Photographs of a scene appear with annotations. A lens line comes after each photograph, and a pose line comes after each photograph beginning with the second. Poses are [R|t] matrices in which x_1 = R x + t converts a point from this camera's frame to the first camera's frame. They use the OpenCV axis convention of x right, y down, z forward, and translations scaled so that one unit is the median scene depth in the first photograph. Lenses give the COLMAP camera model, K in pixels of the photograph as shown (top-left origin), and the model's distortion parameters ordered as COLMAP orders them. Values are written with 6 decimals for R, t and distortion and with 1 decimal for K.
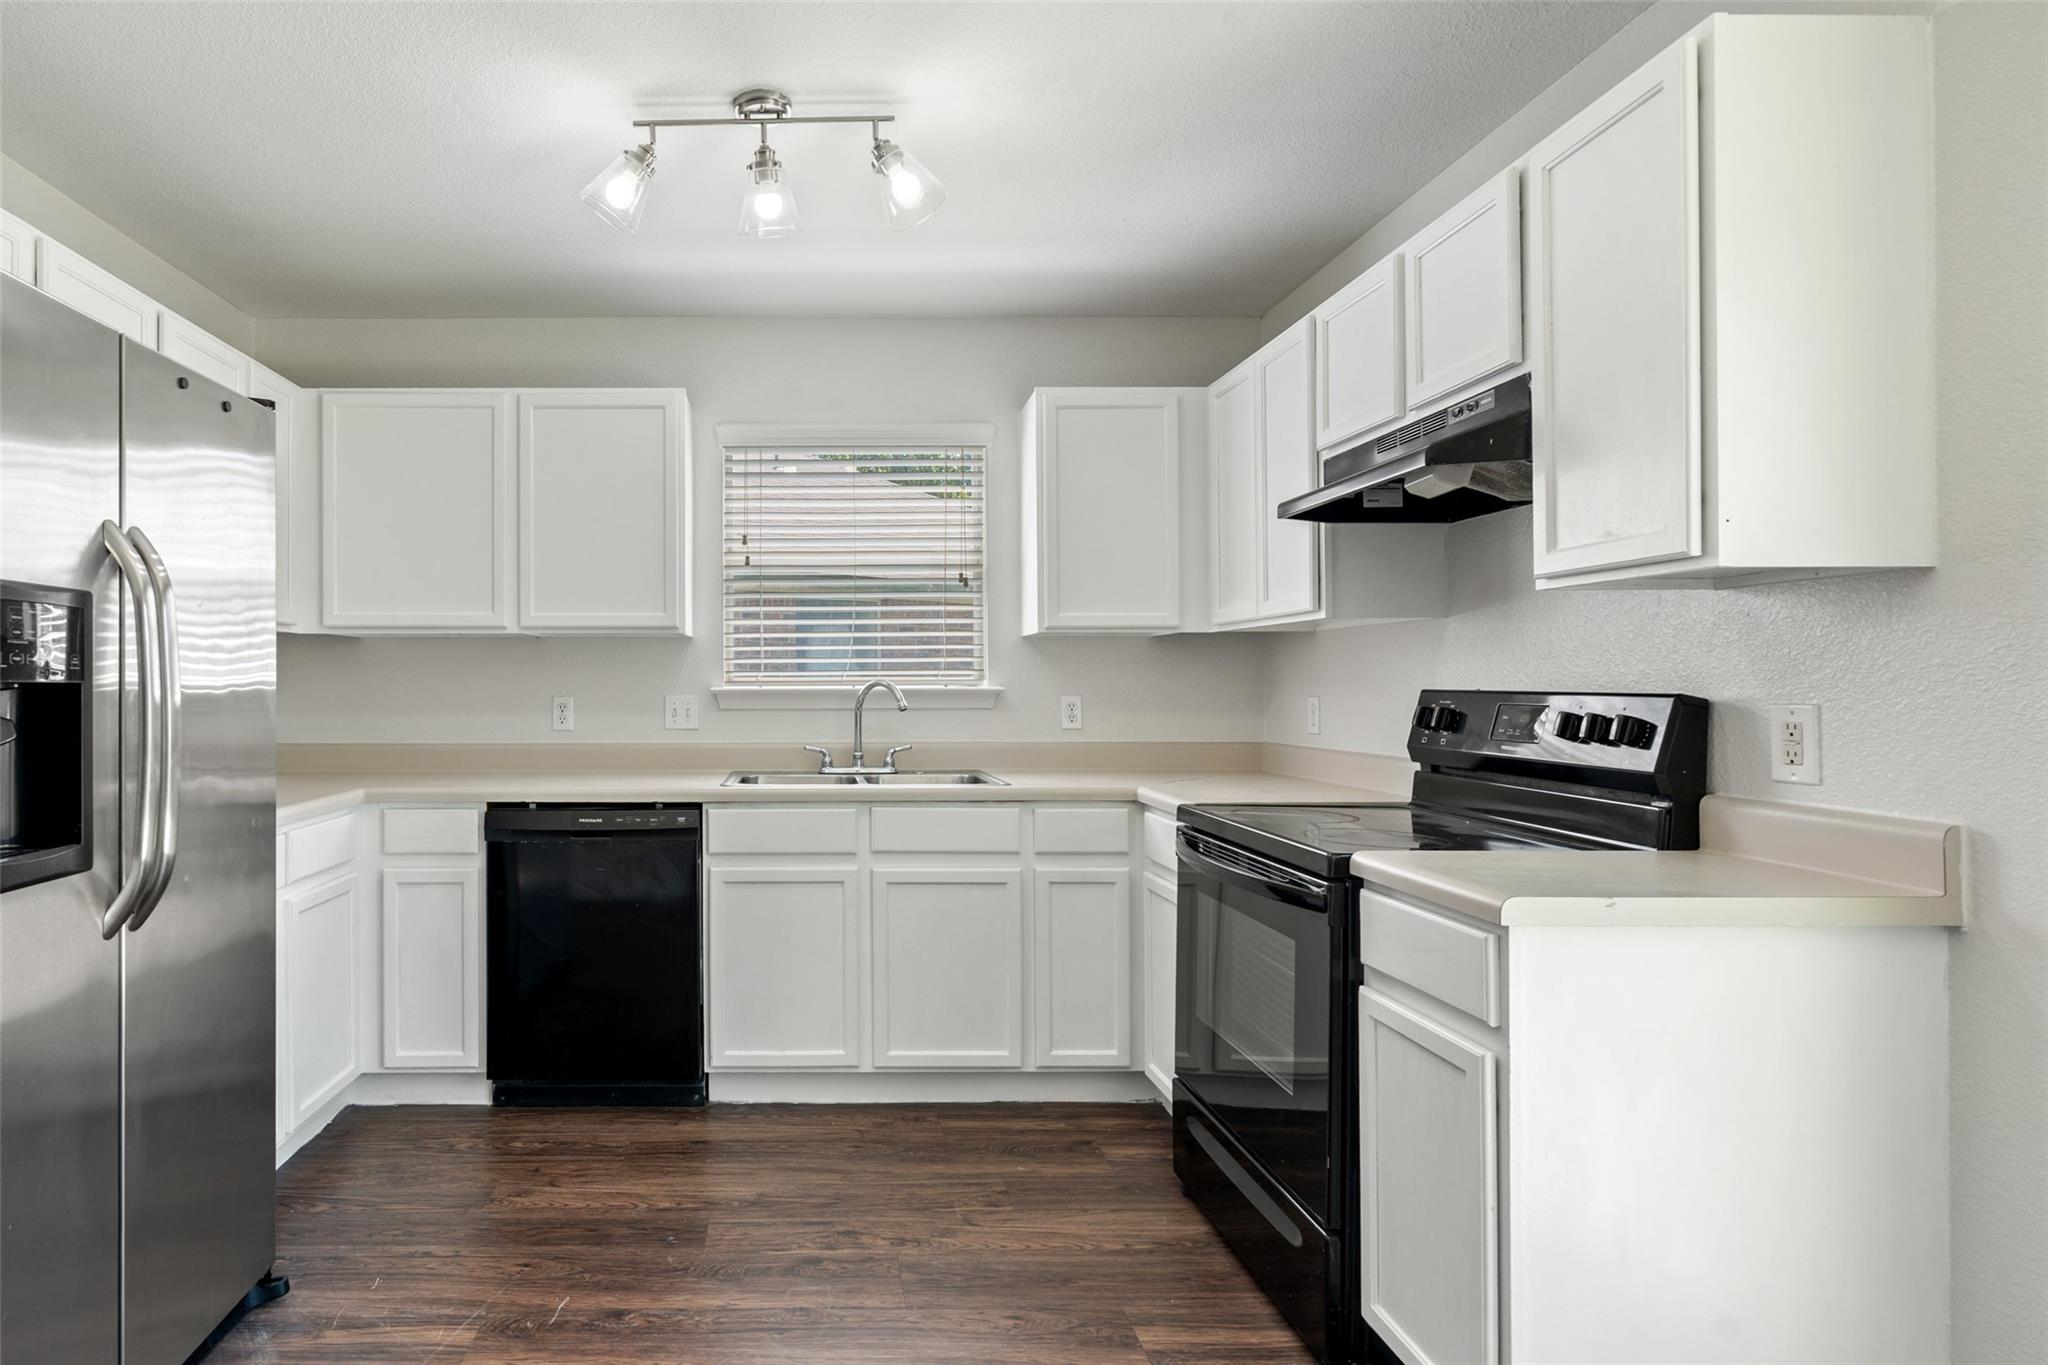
lens RADIAL K [[1022.2, 0, 1023.5], [0, 1022.2, 676.2], [0, 0, 1]] dist [-0.002122, 0.000205]
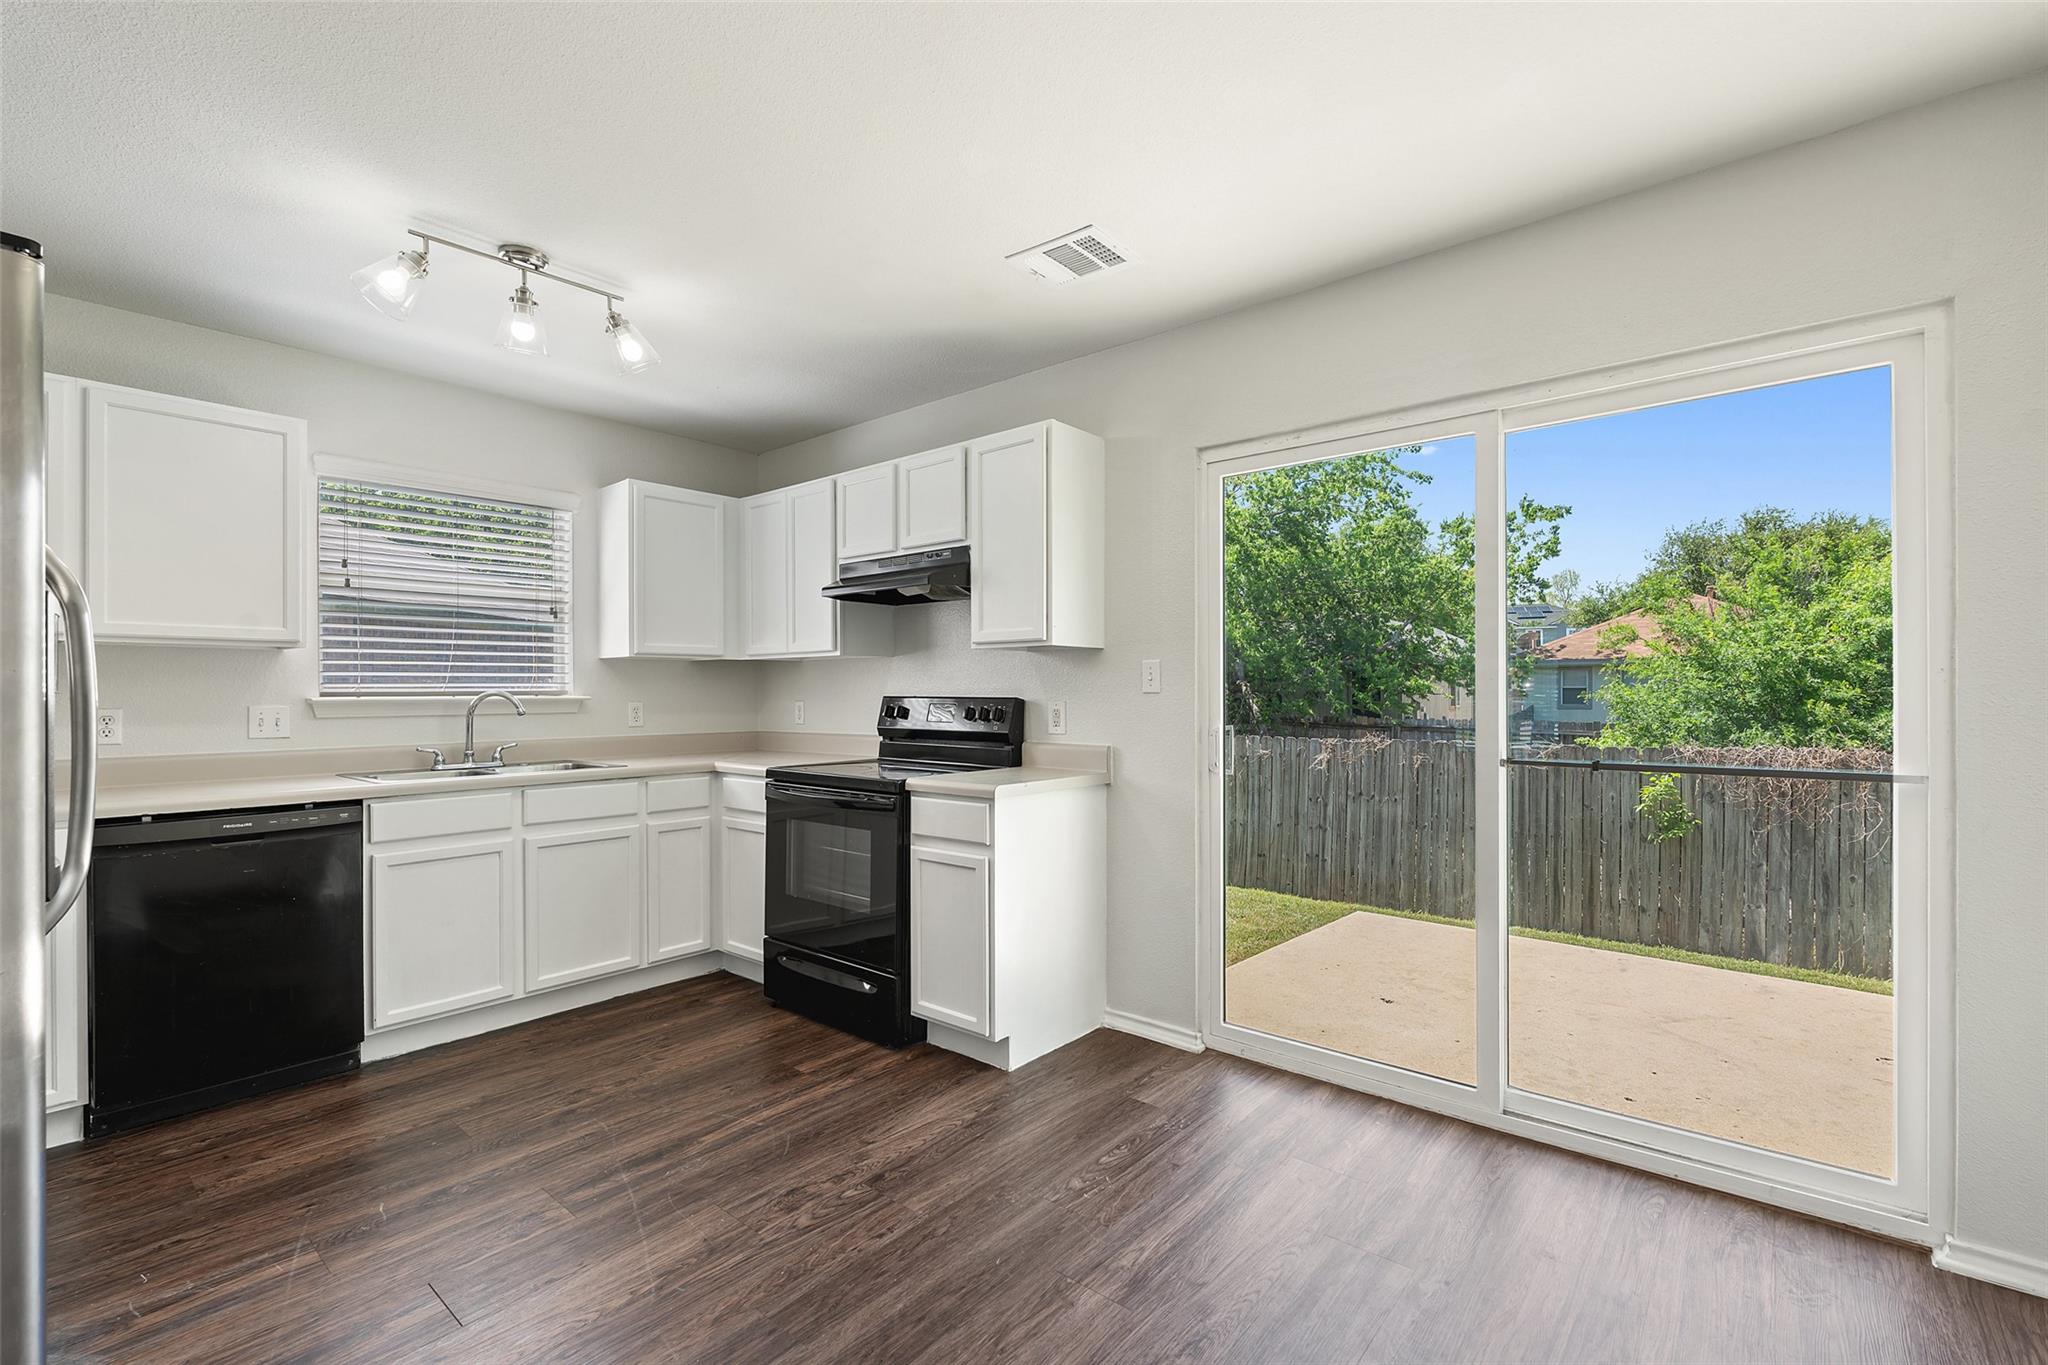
lens RADIAL K [[926.5, 0, 1024.6], [0, 926.5, 691.7], [0, 0, 1]] dist [0.000997, 0.000647]
pose [[0.642246, -0.000516, 0.766498, -0.671071], [-0.003359, 0.999988, 0.003488, -0.001604], [-0.766491, -0.004815, 0.642237, -0.237973]]
